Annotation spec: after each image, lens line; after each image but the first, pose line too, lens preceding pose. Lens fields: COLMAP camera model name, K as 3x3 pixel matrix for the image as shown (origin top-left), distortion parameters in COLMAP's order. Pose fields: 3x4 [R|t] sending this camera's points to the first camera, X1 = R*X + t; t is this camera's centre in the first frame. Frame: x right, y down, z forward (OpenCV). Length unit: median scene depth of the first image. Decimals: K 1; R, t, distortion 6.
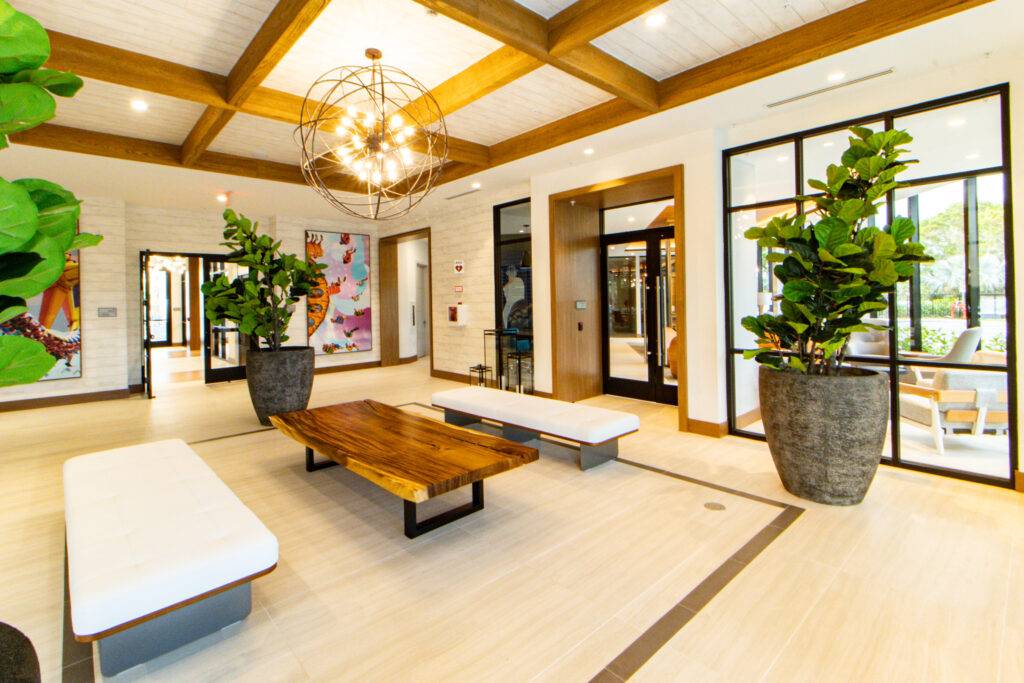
lens RADIAL K [[474.8, 0, 512.4], [0, 474.8, 298.5], [0, 0, 1]] dist [0.010103, -0.000122]
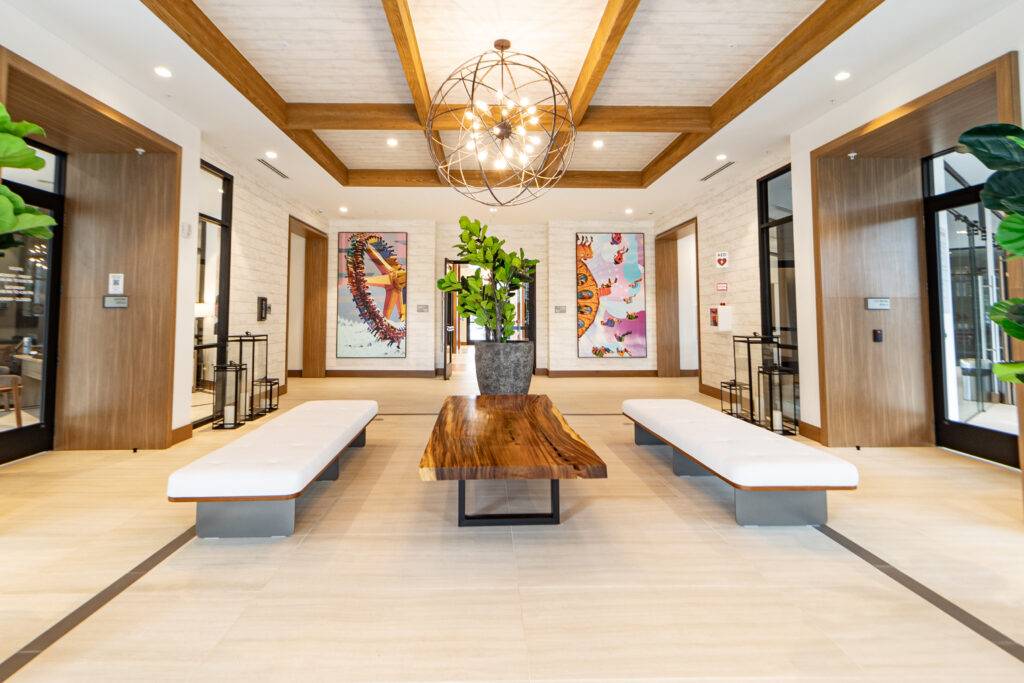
lens RADIAL K [[511.9, 0, 507.4], [0, 511.9, 283.7], [0, 0, 1]] dist [0.006475, 0.000969]
pose [[0.760134, -0.023406, -0.649345, 0.217541], [-0.010632, 0.998769, -0.048447, 0.026124], [0.649680, 0.043730, 0.758949, 0.103372]]
